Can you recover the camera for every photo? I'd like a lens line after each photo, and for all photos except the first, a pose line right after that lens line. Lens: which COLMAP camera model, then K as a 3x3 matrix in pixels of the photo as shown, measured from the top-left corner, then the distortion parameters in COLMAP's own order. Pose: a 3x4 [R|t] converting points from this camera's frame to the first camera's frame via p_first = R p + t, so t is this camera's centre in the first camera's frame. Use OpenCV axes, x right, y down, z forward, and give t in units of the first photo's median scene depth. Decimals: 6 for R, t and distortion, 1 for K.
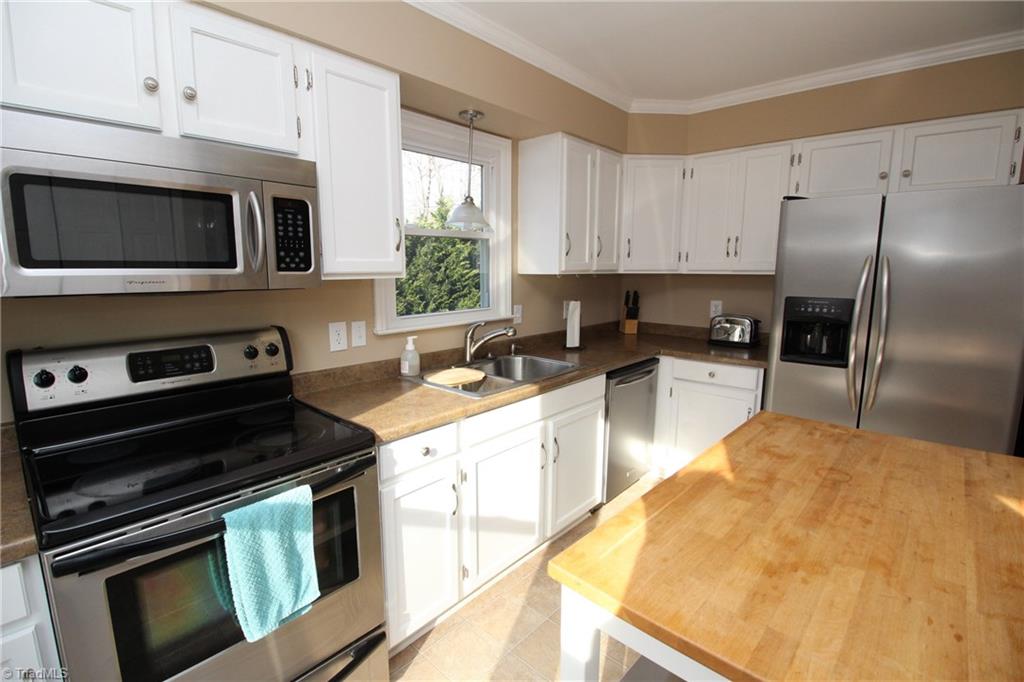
lens RADIAL K [[468.1, 0, 512.0], [0, 468.1, 341.0], [0, 0, 1]] dist [-0.013213, -0.000566]
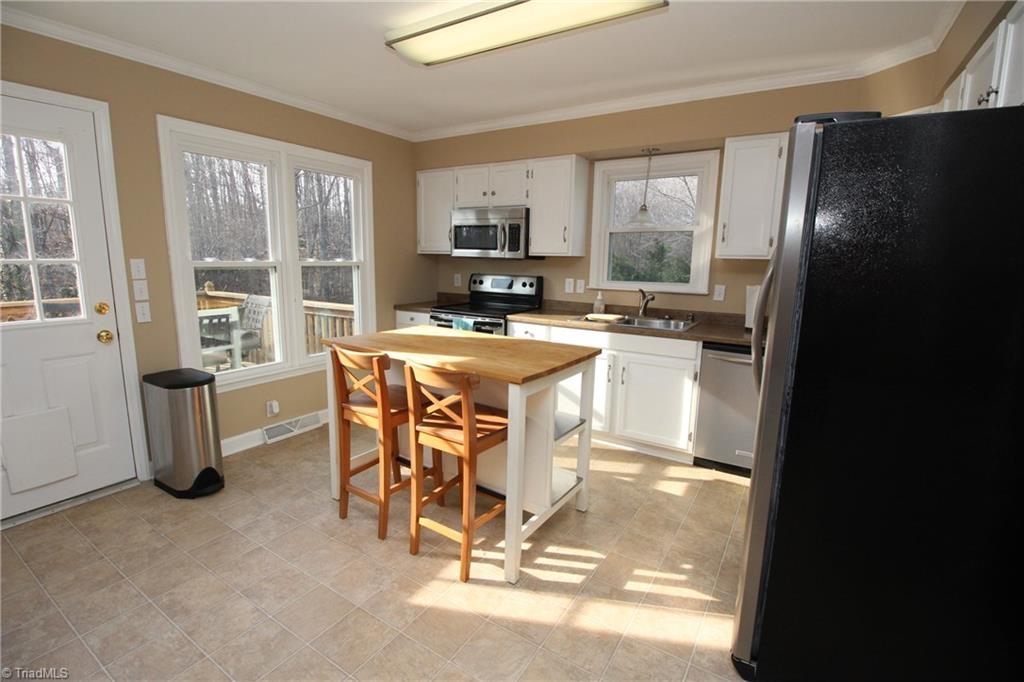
lens RADIAL K [[468.1, 0, 512.0], [0, 468.1, 341.0], [0, 0, 1]] dist [-0.013213, -0.000566]
pose [[0.175992, 0.170007, -0.969600, 1.429267], [-0.174867, 0.974708, 0.139163, -0.013686], [0.968736, 0.145059, 0.201269, 0.360417]]
